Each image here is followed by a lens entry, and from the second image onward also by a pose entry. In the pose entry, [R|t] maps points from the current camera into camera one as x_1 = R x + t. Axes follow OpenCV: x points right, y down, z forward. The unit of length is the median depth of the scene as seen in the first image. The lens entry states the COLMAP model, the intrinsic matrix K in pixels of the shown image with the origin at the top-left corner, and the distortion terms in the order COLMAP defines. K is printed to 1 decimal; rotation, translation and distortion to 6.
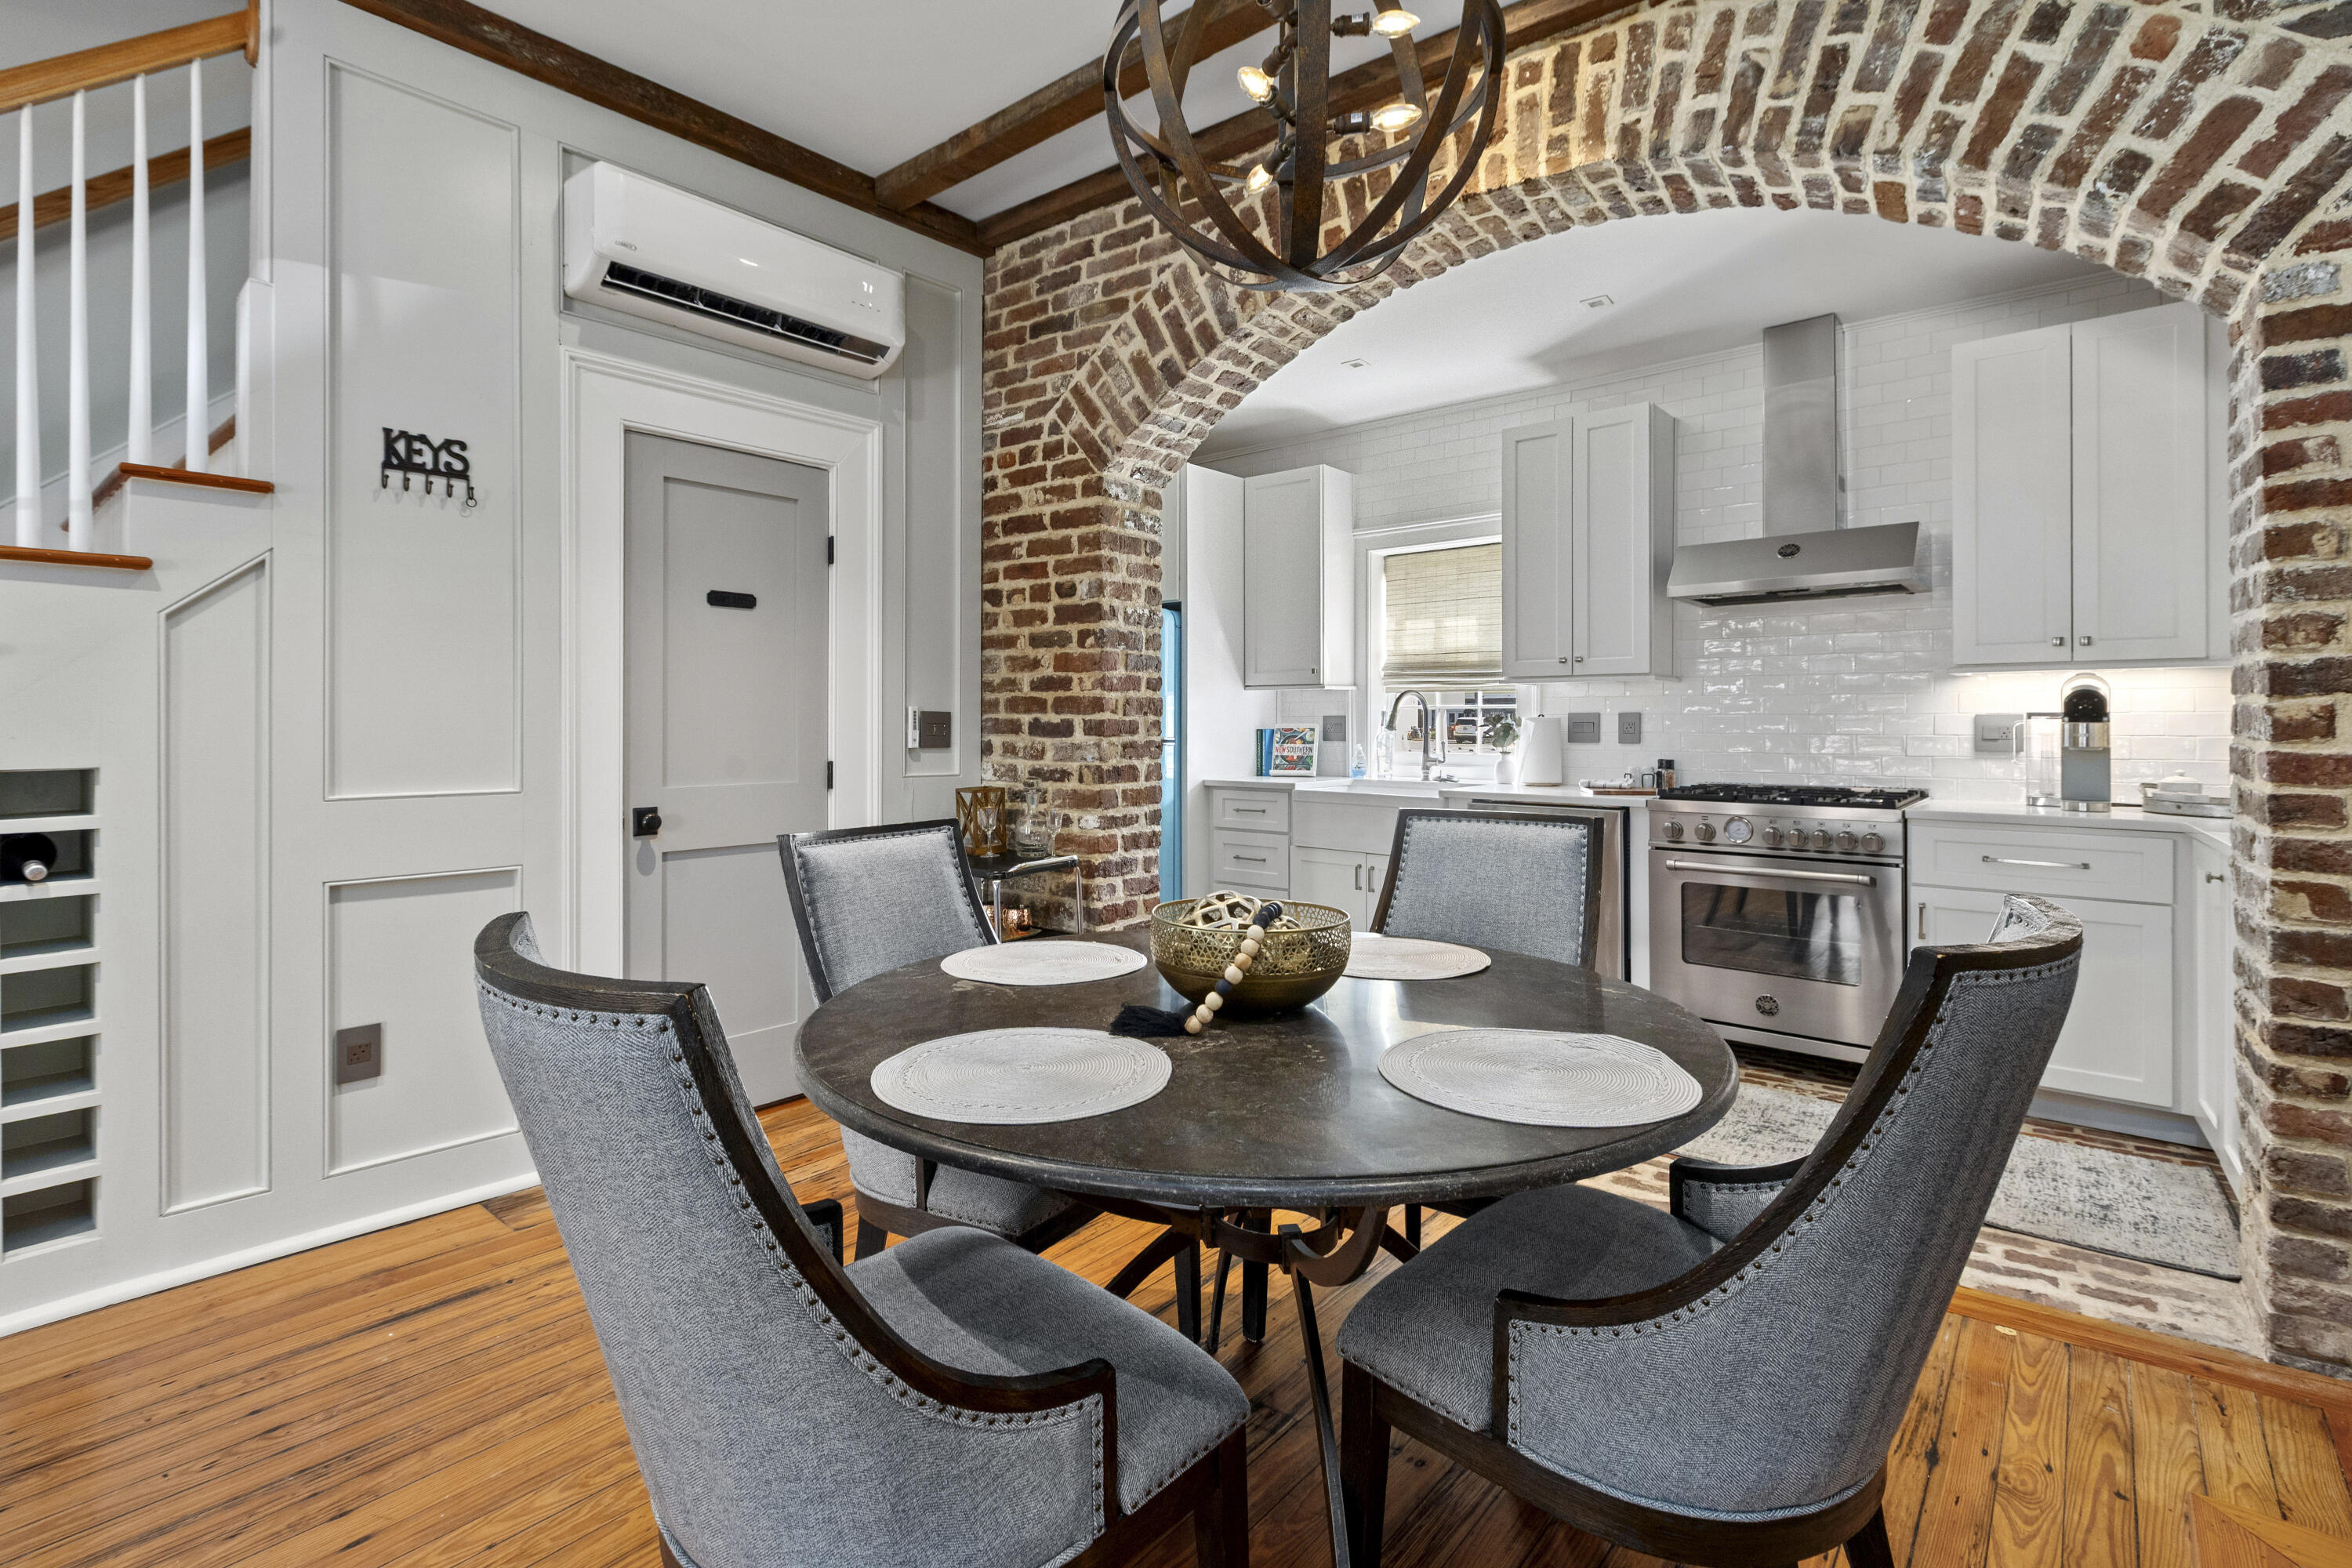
lens RADIAL K [[1056.4, 0, 1175.8], [0, 1056.4, 710.2], [0, 0, 1]] dist [0.004052, -0.001788]
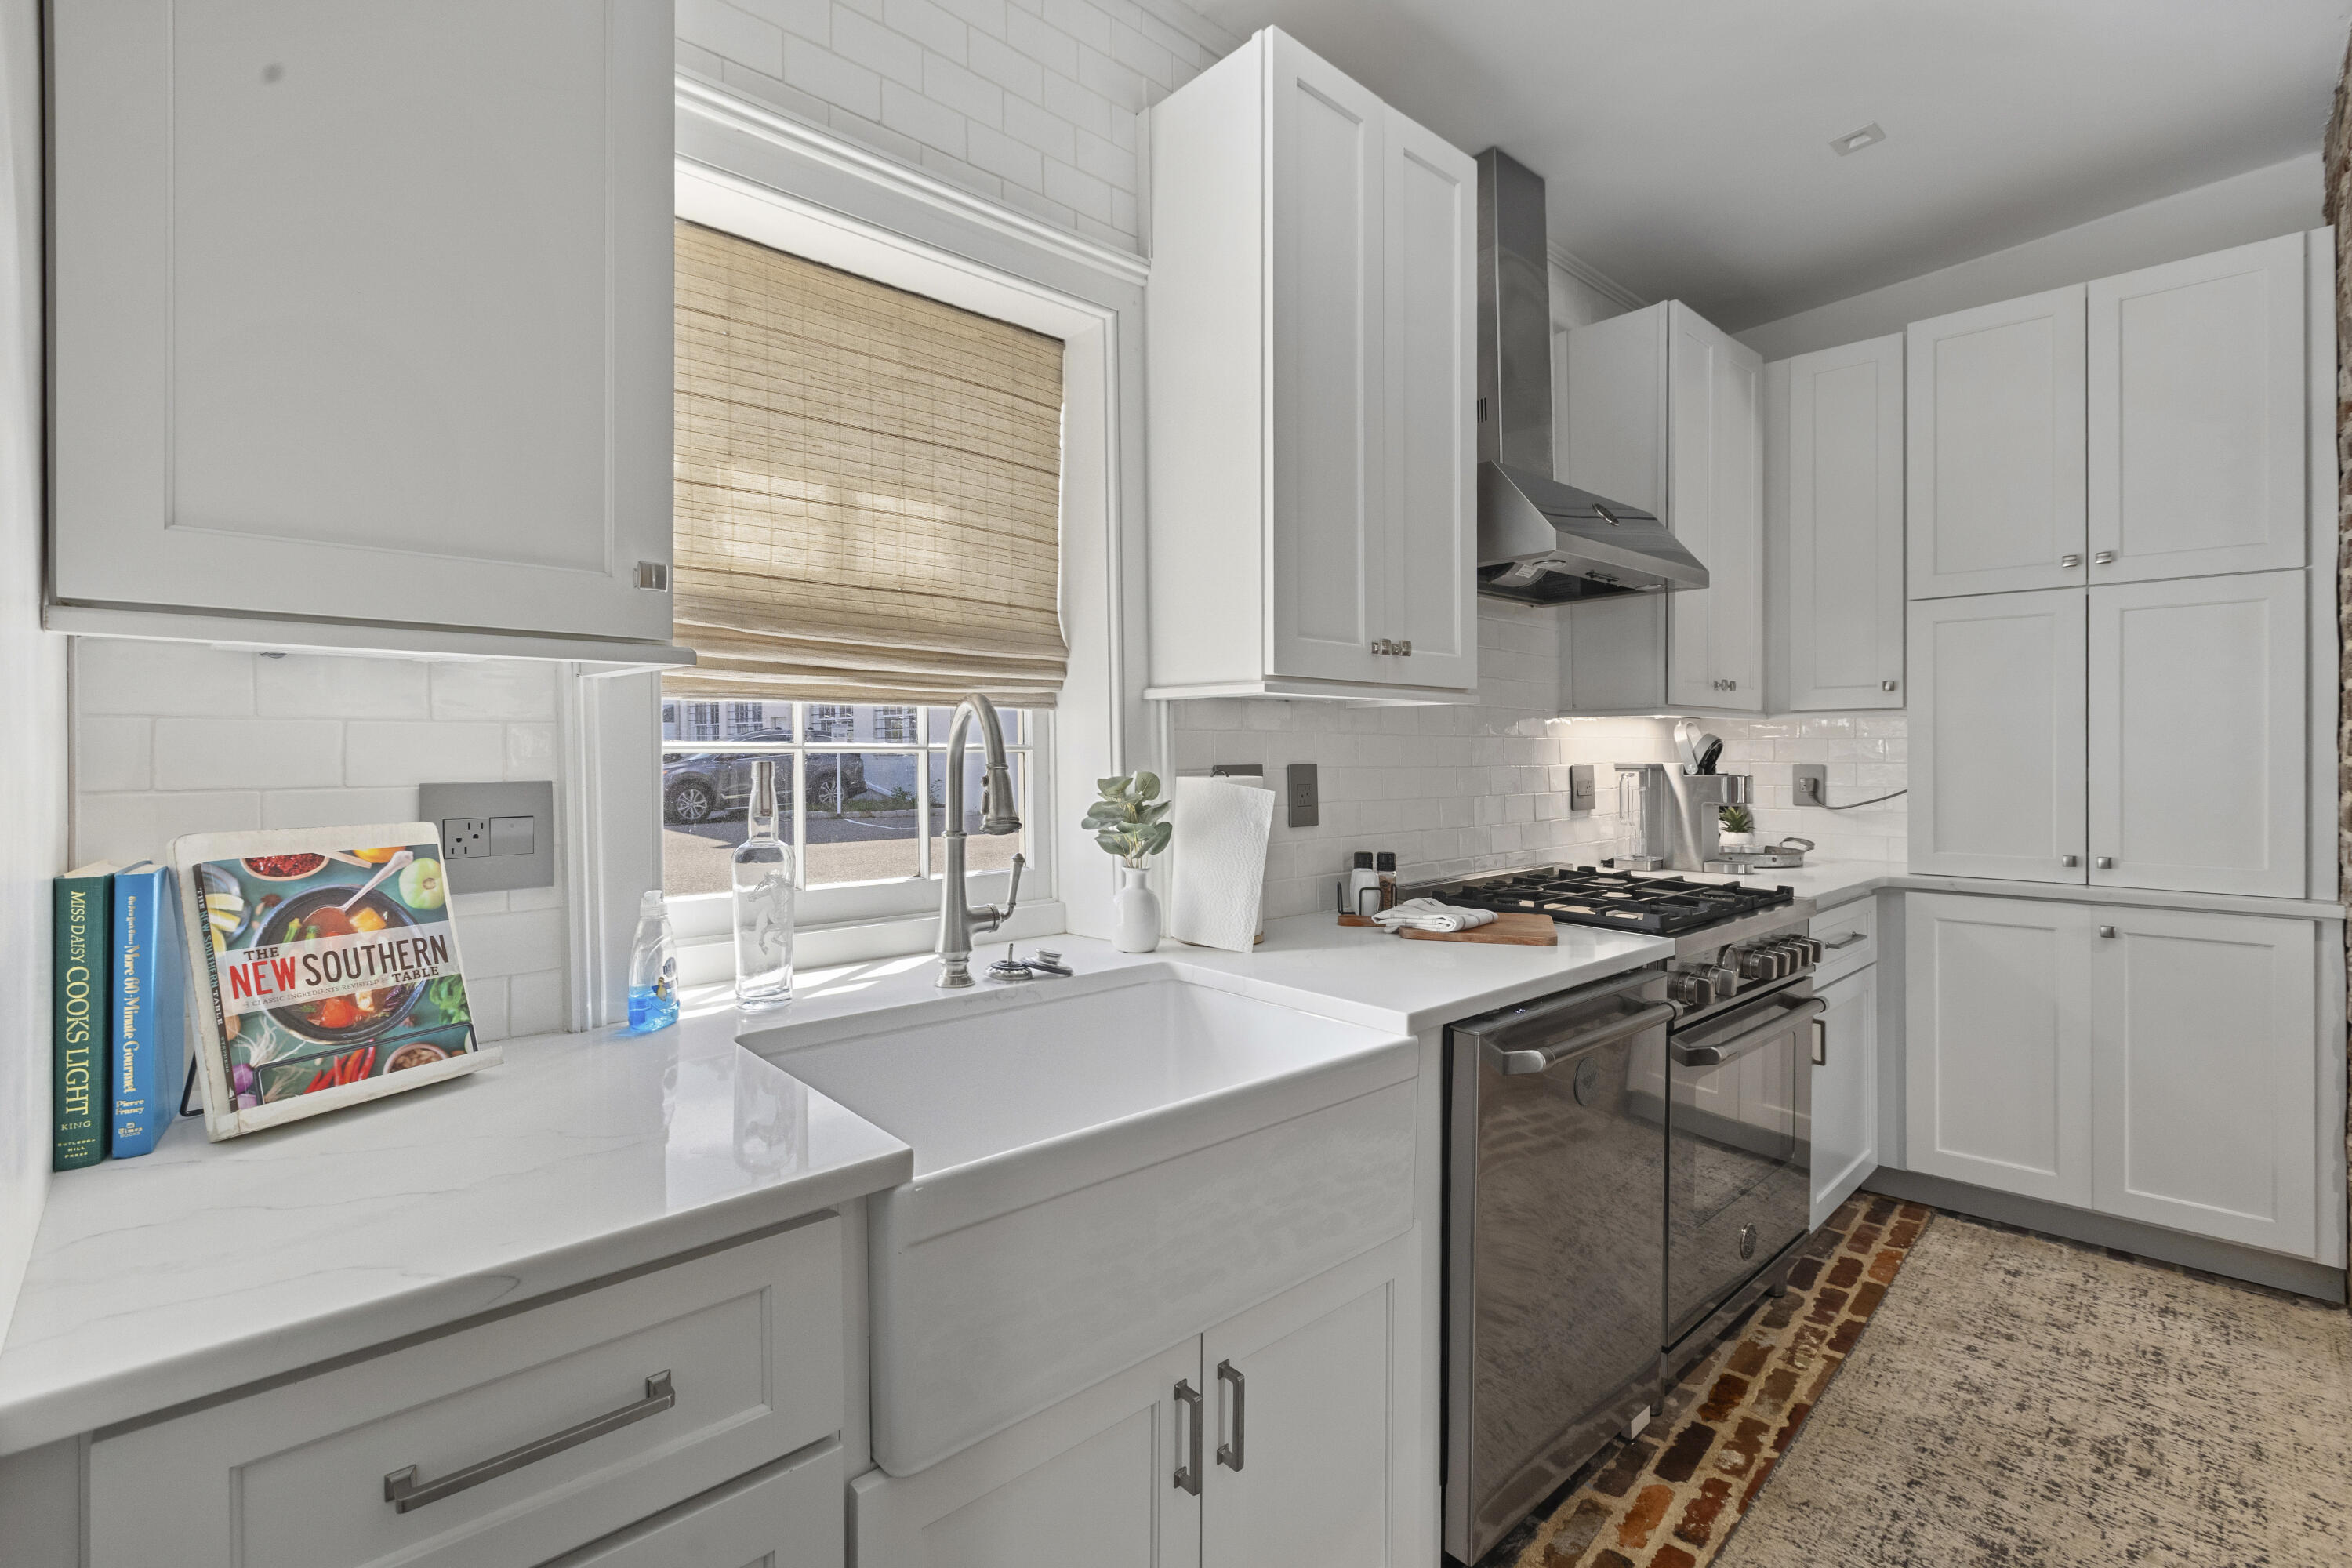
lens RADIAL K [[1056.4, 0, 1156.5], [0, 1056.4, 753.7], [0, 0, 1]] dist [0.004052, -0.001788]
pose [[0.123267, -0.001000, 0.992373, -0.090816], [-0.006753, 0.999975, 0.001847, -0.004073], [-0.992351, -0.006929, 0.123257, 1.224785]]
